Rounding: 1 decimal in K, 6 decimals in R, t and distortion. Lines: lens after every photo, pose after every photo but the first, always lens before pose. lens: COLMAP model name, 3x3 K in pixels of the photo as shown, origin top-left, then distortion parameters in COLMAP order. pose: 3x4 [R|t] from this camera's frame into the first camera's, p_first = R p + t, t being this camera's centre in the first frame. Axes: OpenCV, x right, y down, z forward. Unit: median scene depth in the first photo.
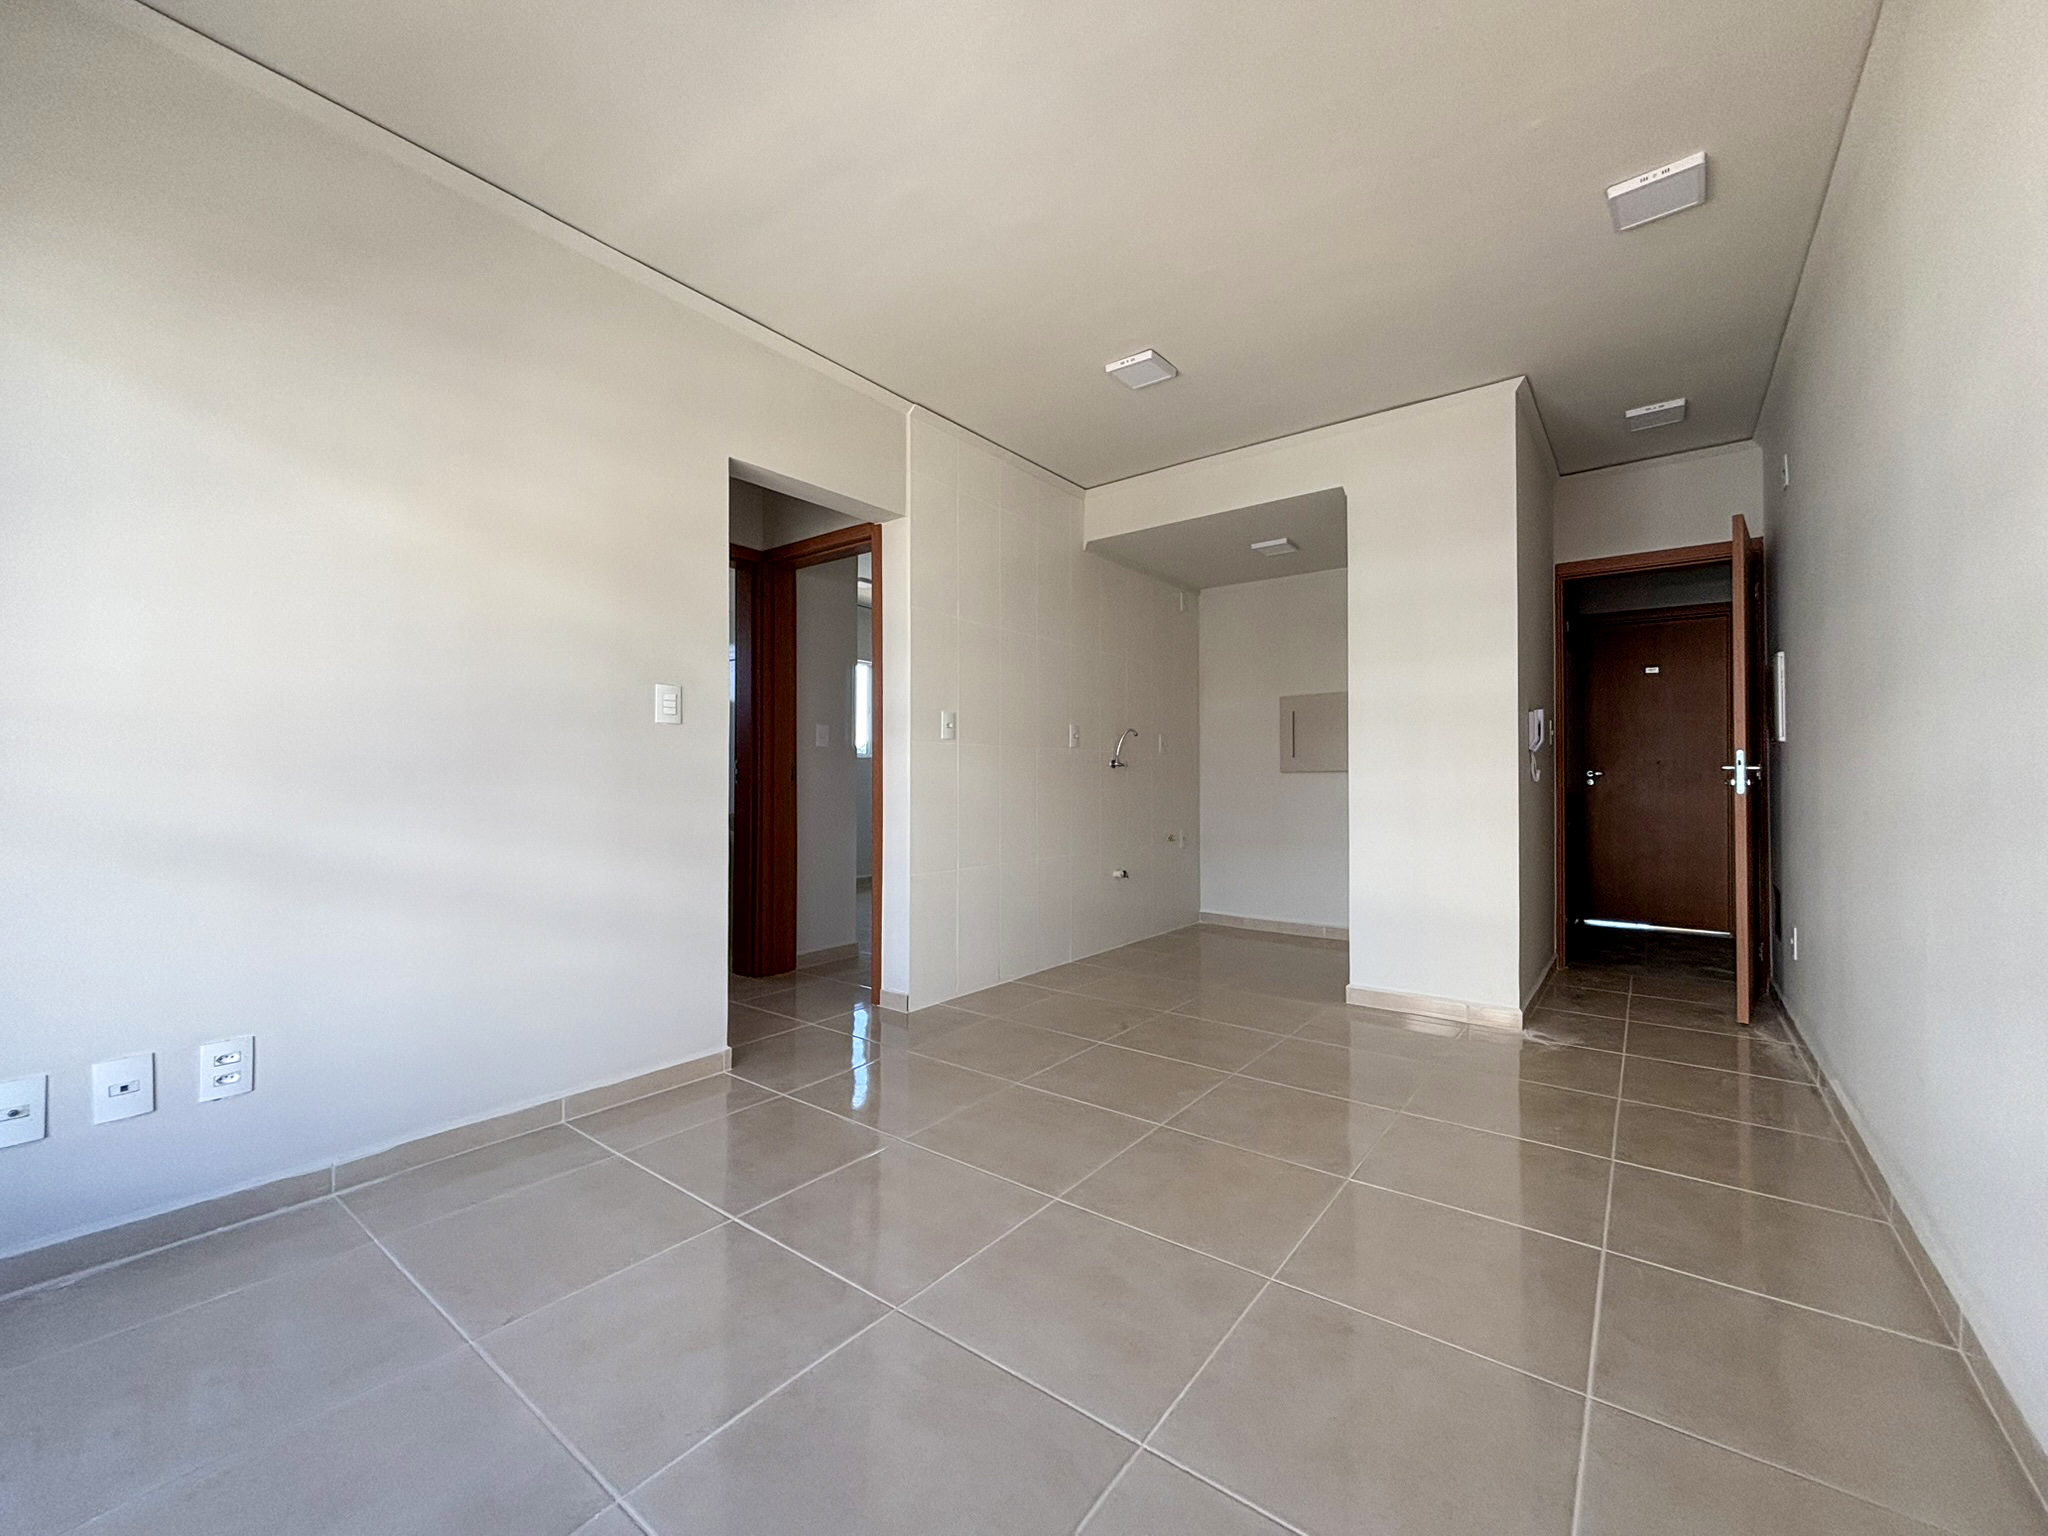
lens RADIAL K [[817.8, 0, 1024.0], [0, 817.8, 768.0], [0, 0, 1]] dist [-0.000100, -0.000486]
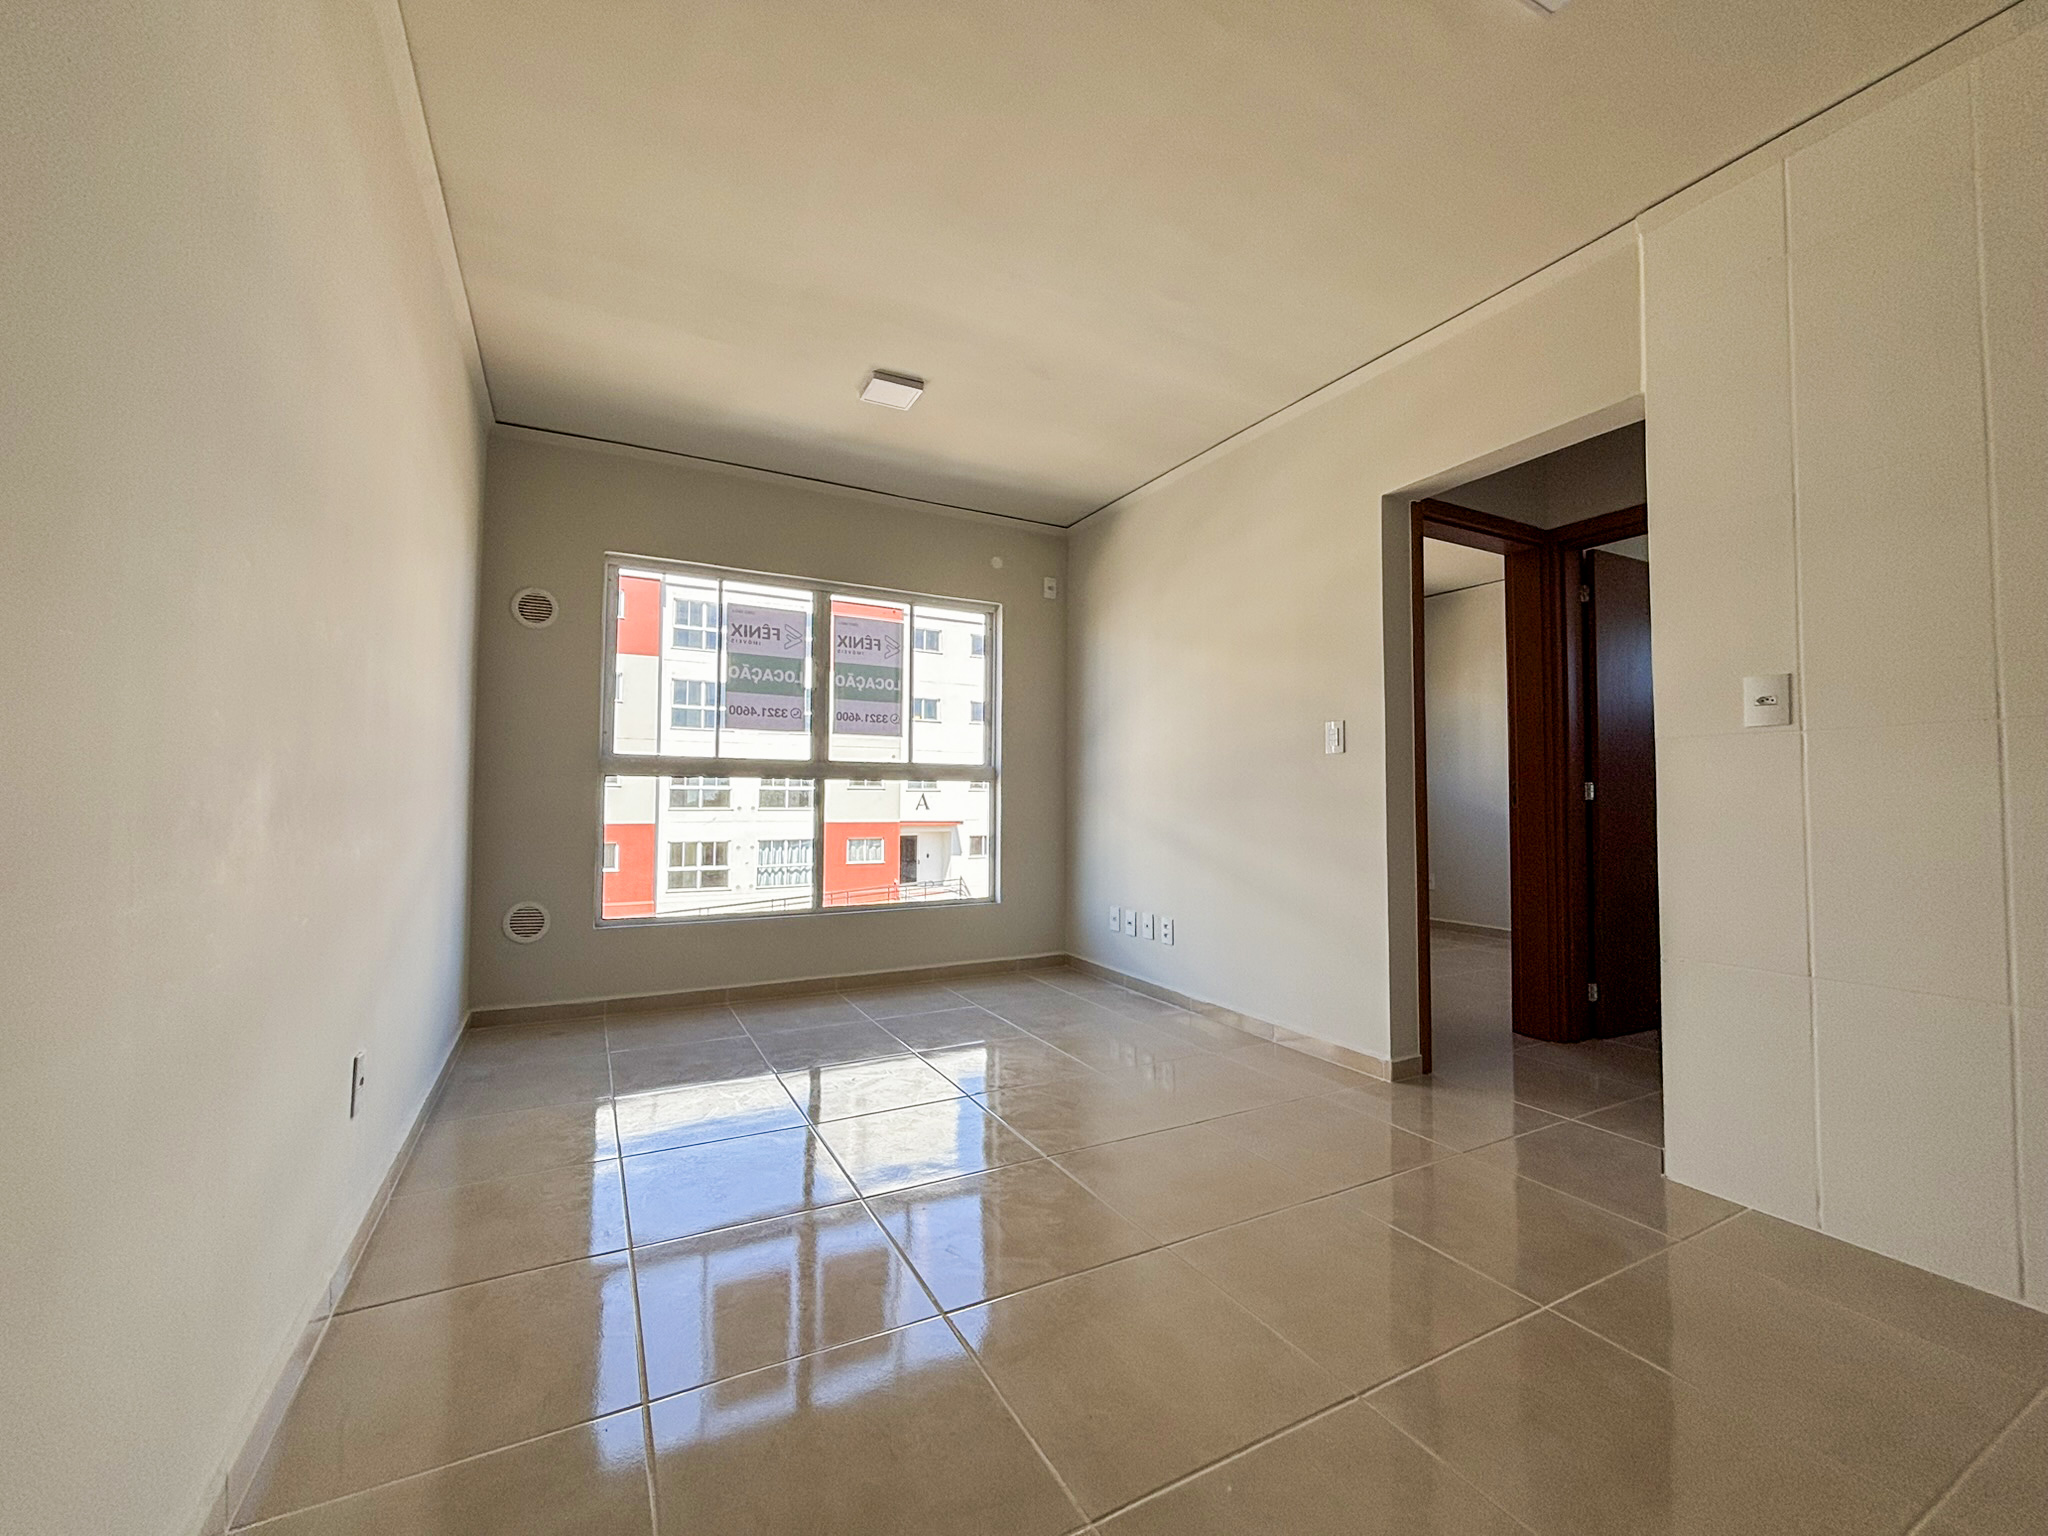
lens RADIAL K [[817.8, 0, 1024.0], [0, 817.8, 768.0], [0, 0, 1]] dist [-0.000100, -0.000486]
pose [[-0.420121, -0.042528, -0.906471, 0.797790], [0.007456, 0.998706, -0.050311, 0.021747], [0.907438, -0.027896, -0.419260, 1.036511]]
